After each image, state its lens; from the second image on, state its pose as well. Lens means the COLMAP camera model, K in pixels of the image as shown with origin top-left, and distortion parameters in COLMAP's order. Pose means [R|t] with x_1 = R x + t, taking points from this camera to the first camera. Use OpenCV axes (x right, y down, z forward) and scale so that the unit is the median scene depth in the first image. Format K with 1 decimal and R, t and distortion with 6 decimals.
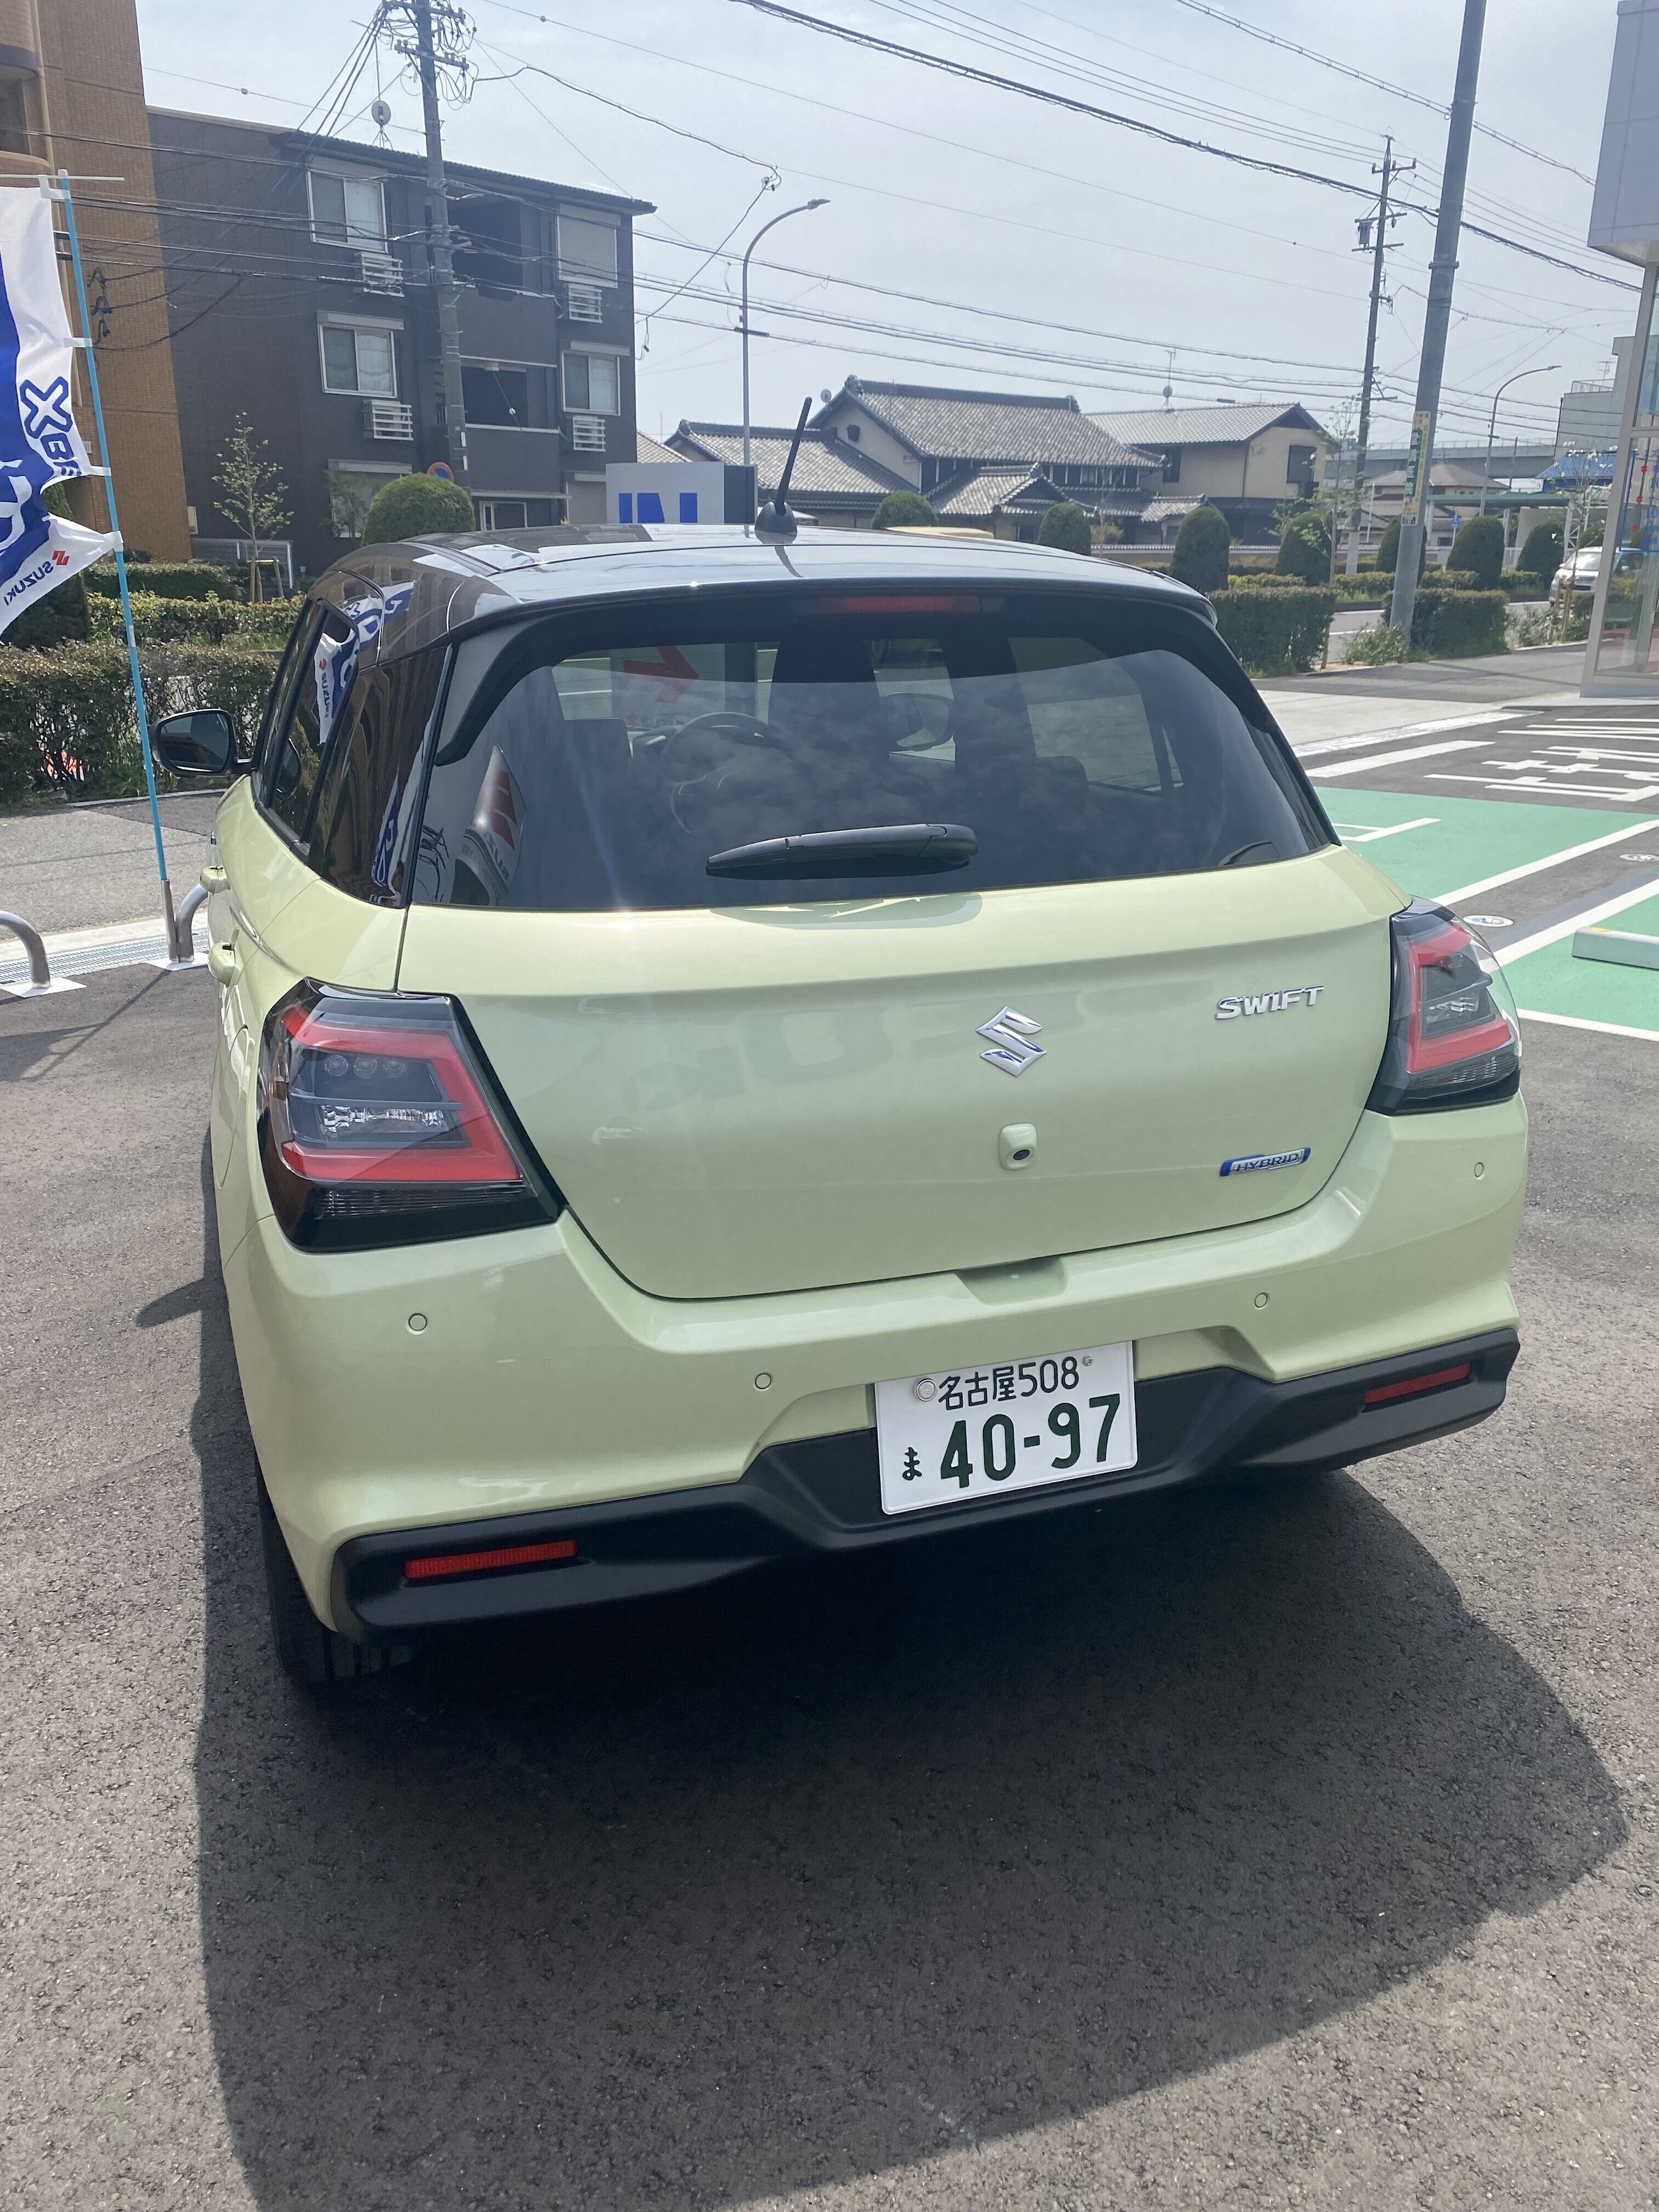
lens RADIAL K [[1700.2, 0, 875.6], [0, 1700.2, 1093.0], [0, 0, 1]] dist [-0.001412, 0.005098]
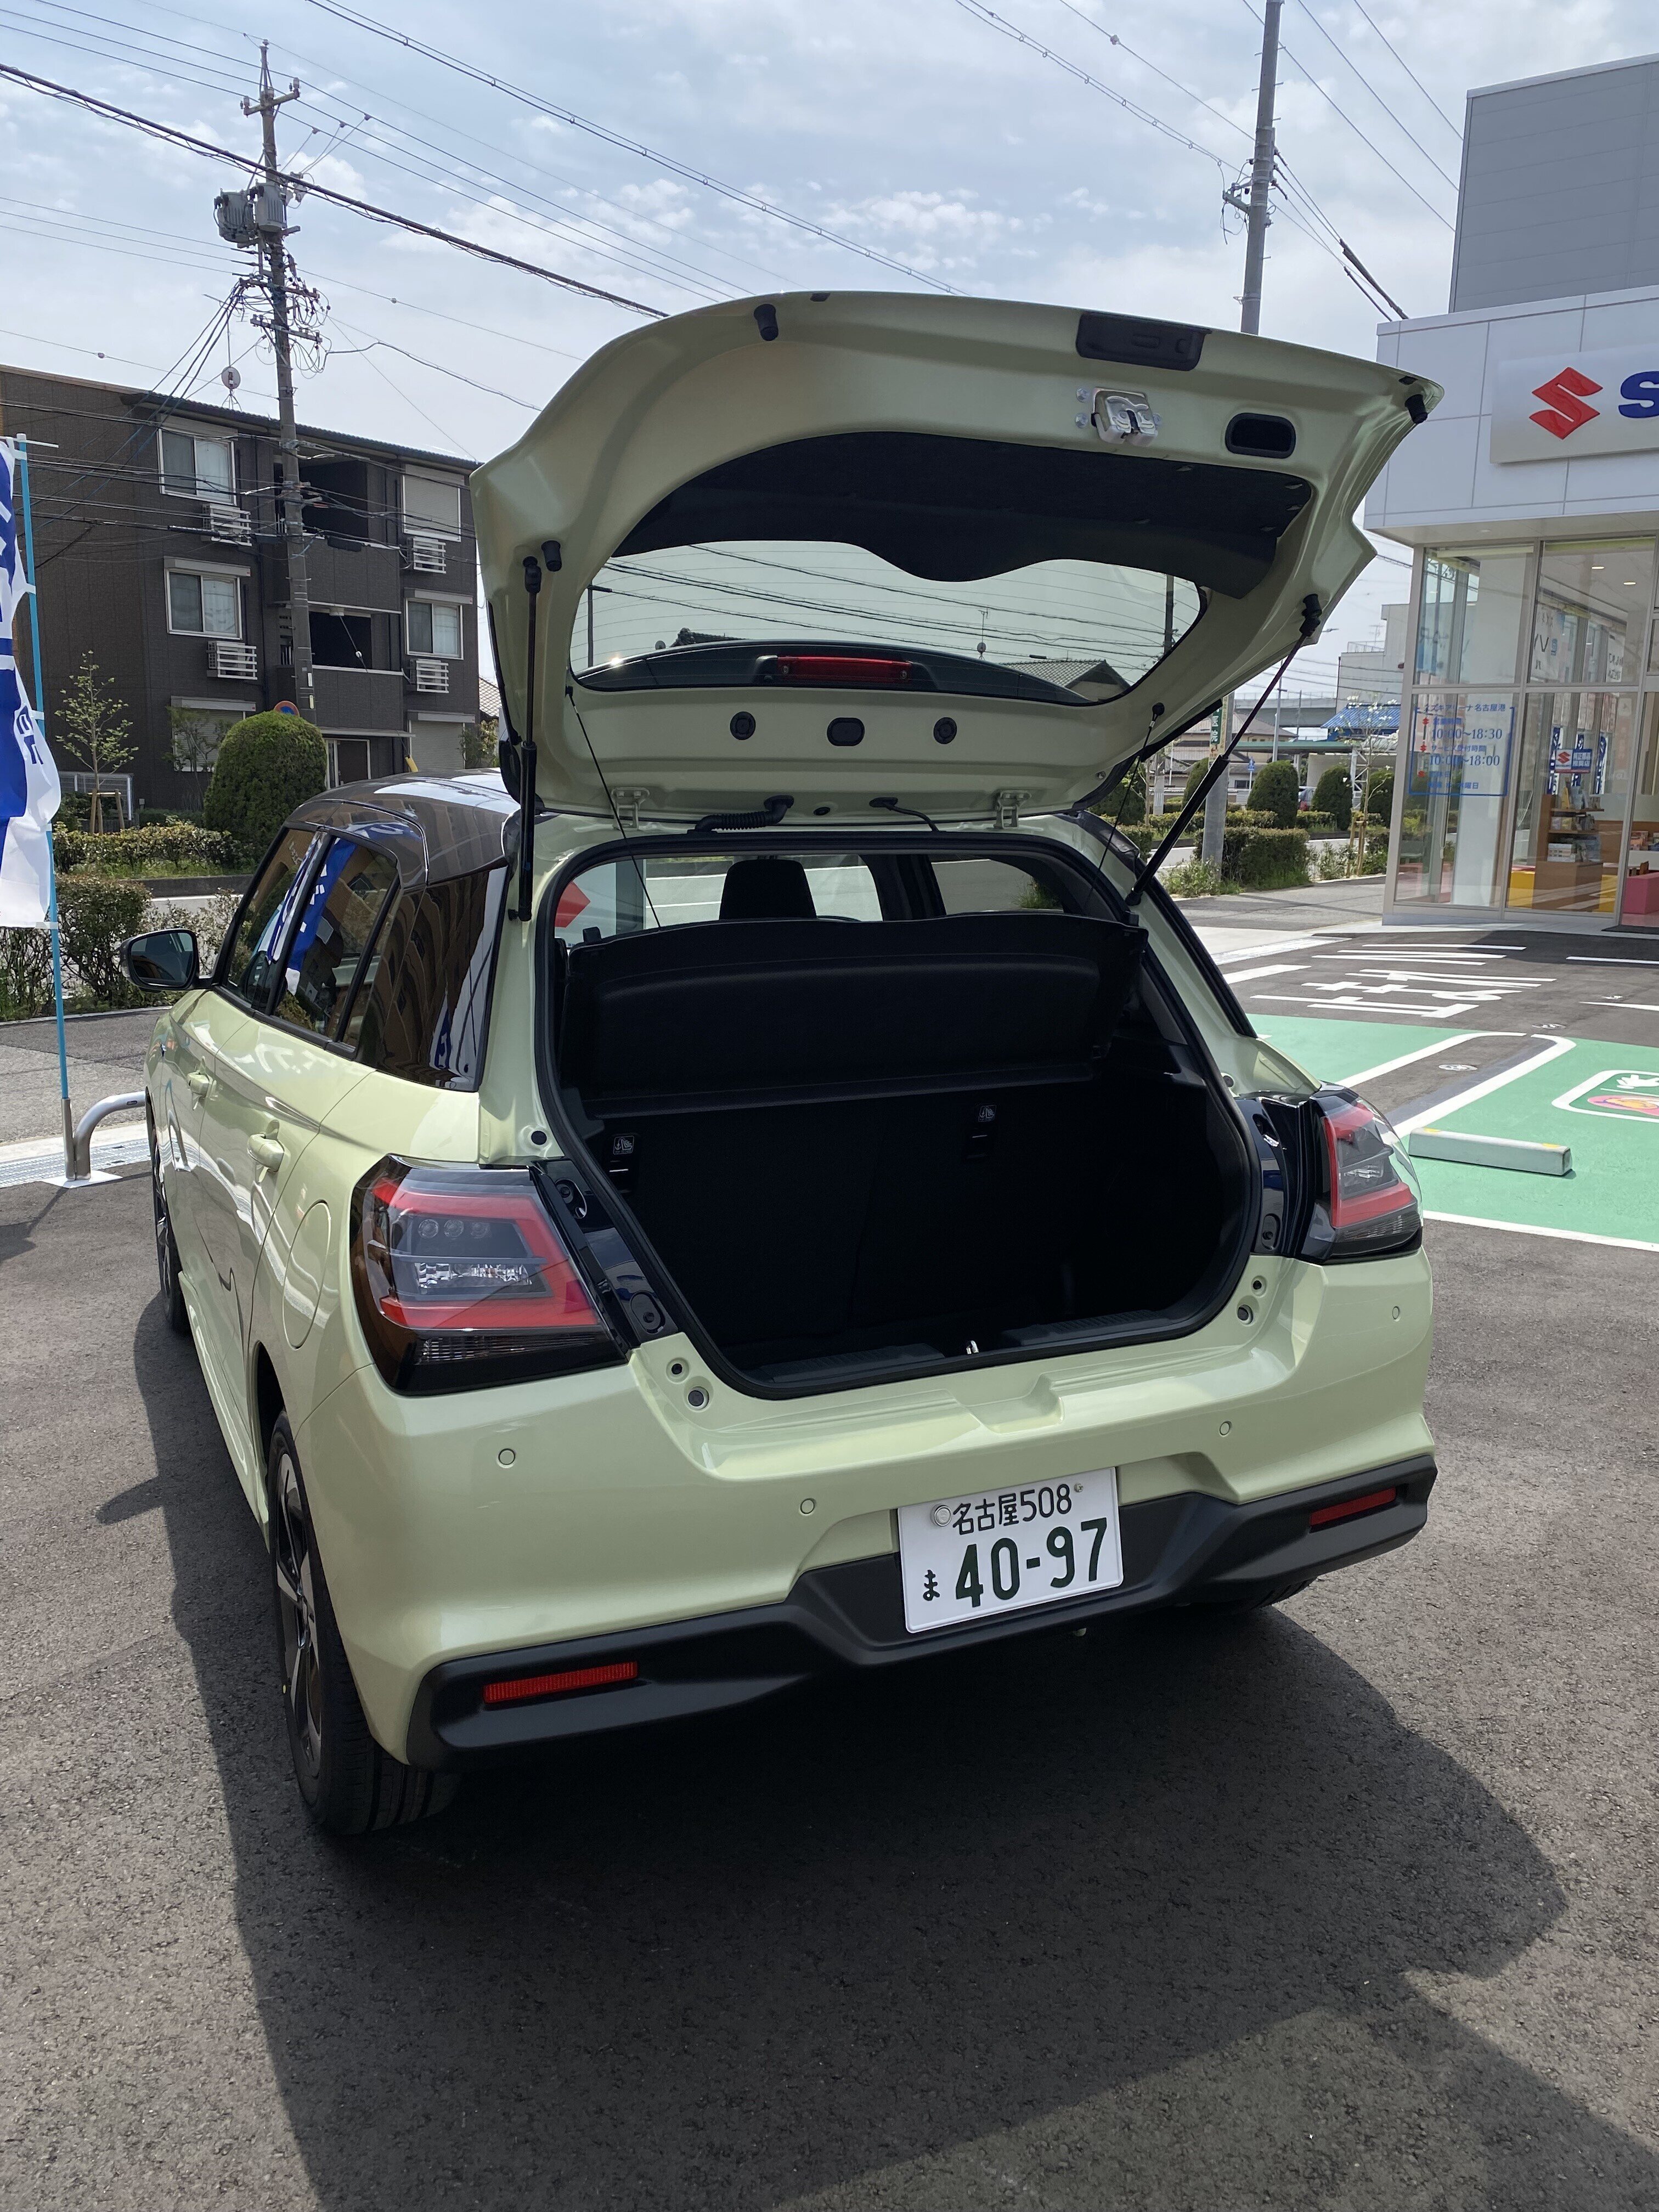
lens RADIAL K [[1700.2, 0, 875.6], [0, 1700.2, 1093.0], [0, 0, 1]] dist [-0.001412, 0.005098]
pose [[0.994831, -0.010211, 0.101028, -0.106452], [0.023390, 0.991220, -0.130134, 0.036914], [-0.098812, 0.131825, 0.986336, -0.117094]]
